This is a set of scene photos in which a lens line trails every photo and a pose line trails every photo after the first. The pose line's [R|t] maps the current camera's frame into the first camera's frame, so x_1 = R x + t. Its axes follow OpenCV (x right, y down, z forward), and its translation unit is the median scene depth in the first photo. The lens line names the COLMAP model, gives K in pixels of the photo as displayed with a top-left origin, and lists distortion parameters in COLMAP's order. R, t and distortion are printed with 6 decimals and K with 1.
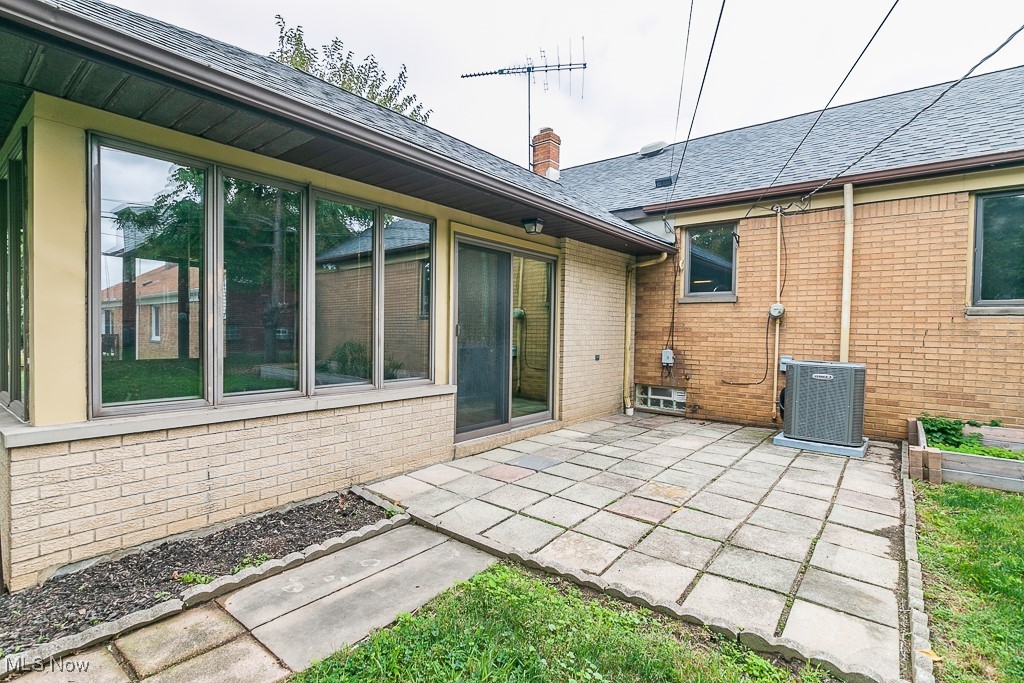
lens RADIAL K [[492.5, 0, 512.0], [0, 492.5, 341.5], [0, 0, 1]] dist [-0.002133, 0.000077]
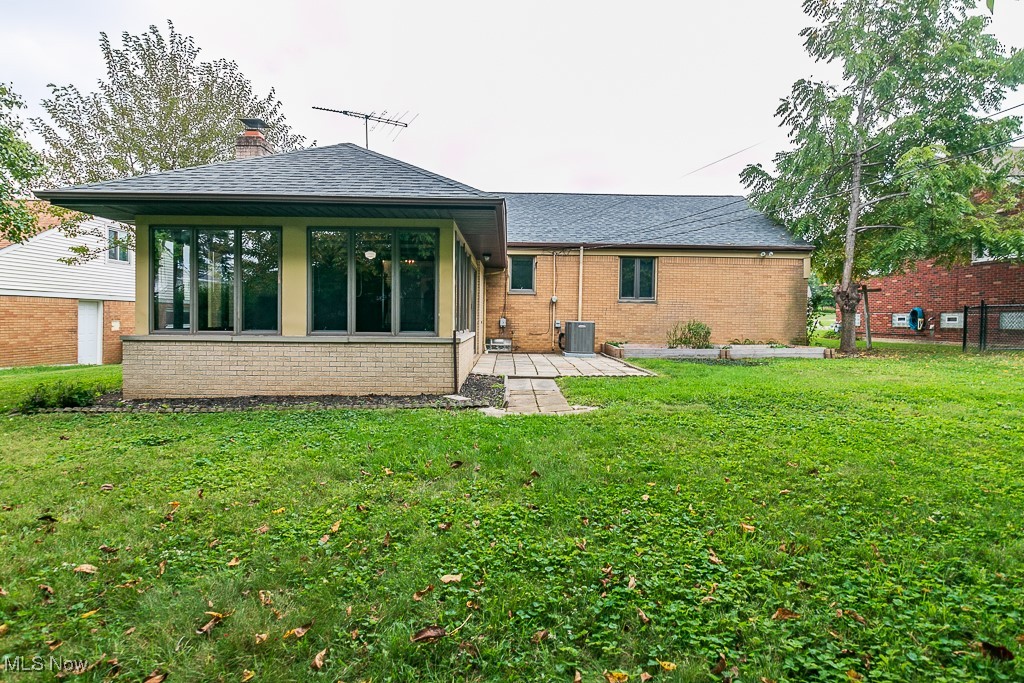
lens RADIAL K [[481.7, 0, 512.8], [0, 481.7, 326.3], [0, 0, 1]] dist [-0.002306, -0.000791]
pose [[0.776837, -0.015626, 0.629508, -0.930333], [0.013579, 0.999875, 0.008063, 0.036691], [-0.629556, 0.002285, 0.776952, -0.529921]]
